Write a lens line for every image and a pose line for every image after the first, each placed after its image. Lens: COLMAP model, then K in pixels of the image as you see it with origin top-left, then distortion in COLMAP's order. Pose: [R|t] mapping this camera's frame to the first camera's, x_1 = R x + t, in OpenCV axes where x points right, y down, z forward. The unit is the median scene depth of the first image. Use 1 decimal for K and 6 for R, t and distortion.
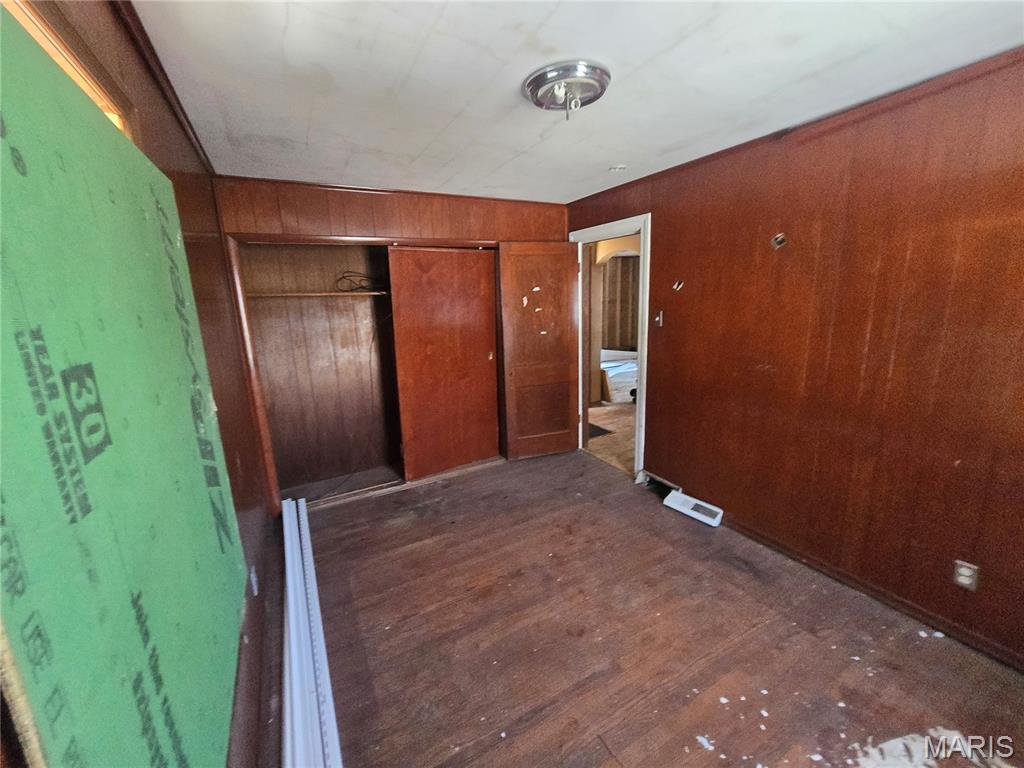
lens RADIAL K [[405.7, 0, 510.3], [0, 405.7, 375.9], [0, 0, 1]] dist [0.003200, 0.000118]
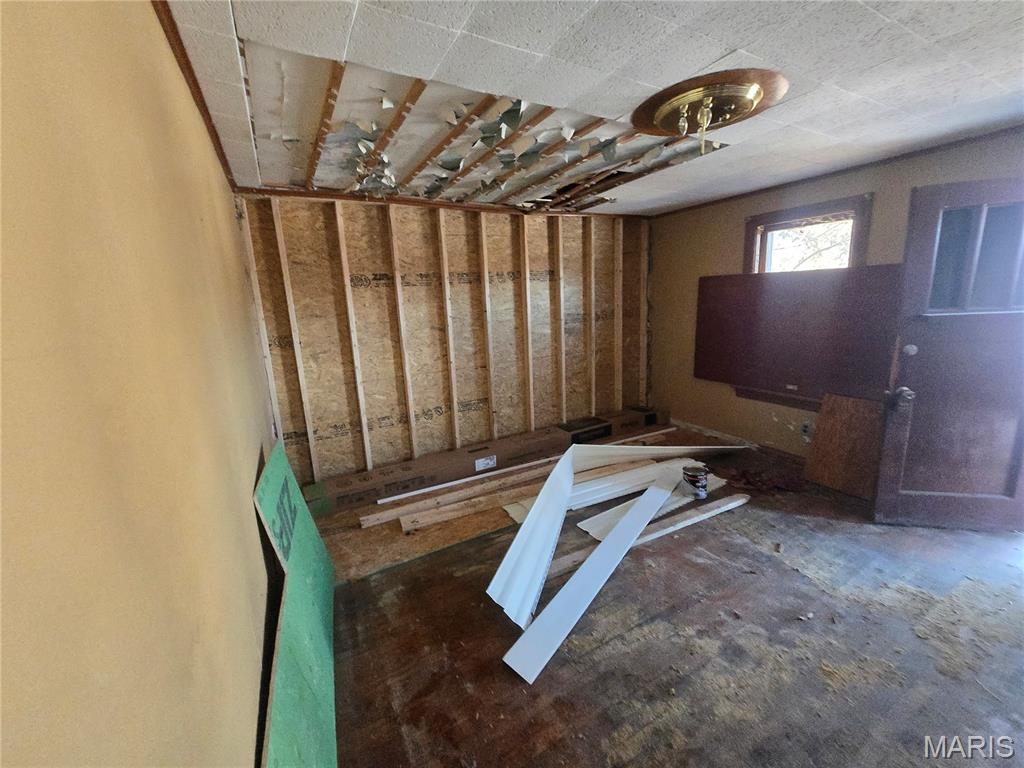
lens RADIAL K [[405.7, 0, 512.9], [0, 405.7, 381.0], [0, 0, 1]] dist [0.003200, 0.000118]
pose [[0.999919, -0.012511, -0.002436, 0.144344], [0.012522, 0.999911, 0.004617, -0.109968], [0.002378, -0.004647, 0.999986, 0.530250]]
